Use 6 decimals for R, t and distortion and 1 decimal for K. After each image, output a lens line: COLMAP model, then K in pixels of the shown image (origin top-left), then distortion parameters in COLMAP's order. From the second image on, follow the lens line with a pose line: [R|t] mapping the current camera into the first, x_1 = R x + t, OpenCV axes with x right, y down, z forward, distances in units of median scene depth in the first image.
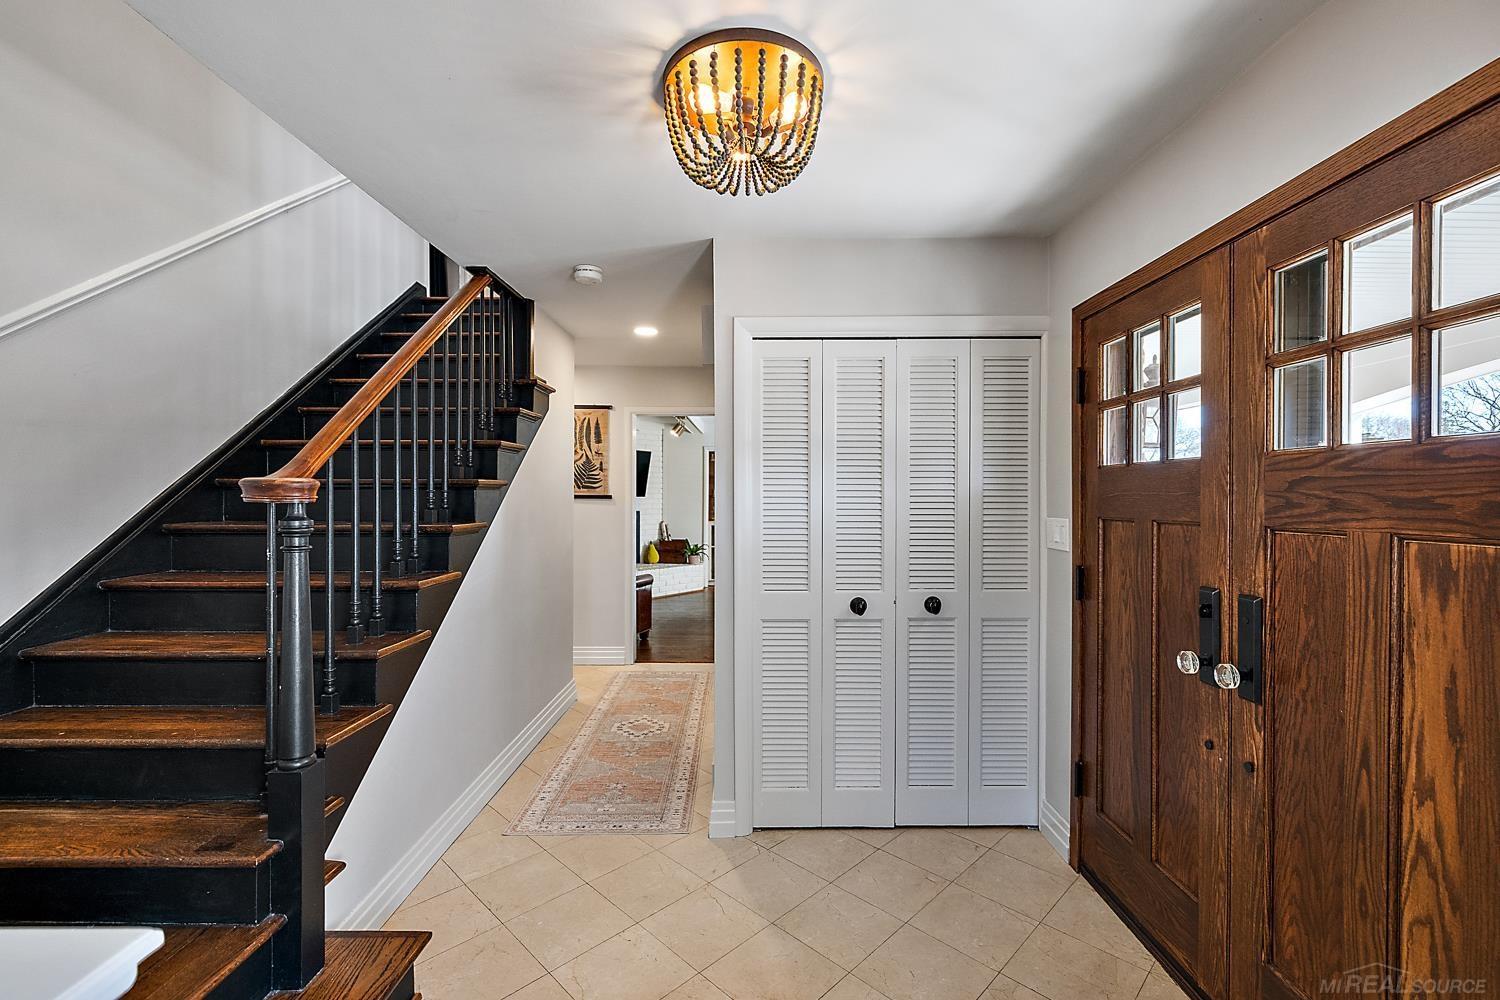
lens RADIAL K [[646.6, 0, 751.2], [0, 646.6, 491.5], [0, 0, 1]] dist [0.001405, 0.000358]
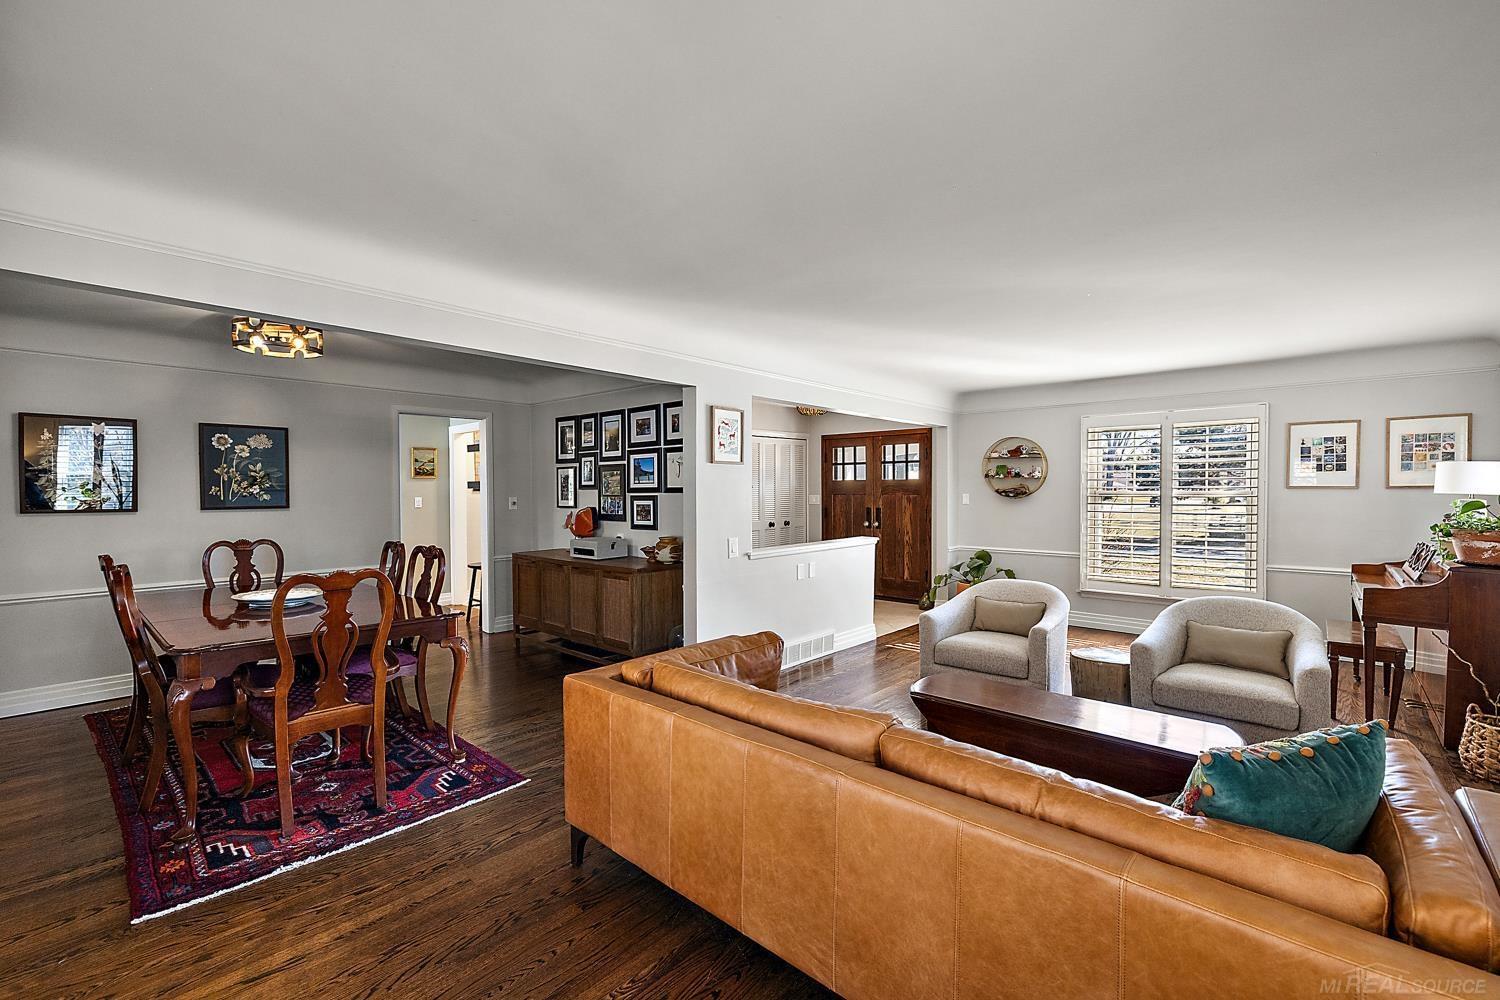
lens RADIAL K [[646.6, 0, 745.0], [0, 646.6, 497.6], [0, 0, 1]] dist [0.001405, 0.000358]
pose [[0.660676, -0.009605, 0.750610, -2.838255], [0.001680, 0.999935, 0.011316, 0.017732], [-0.750669, -0.006215, 0.660649, -1.192141]]
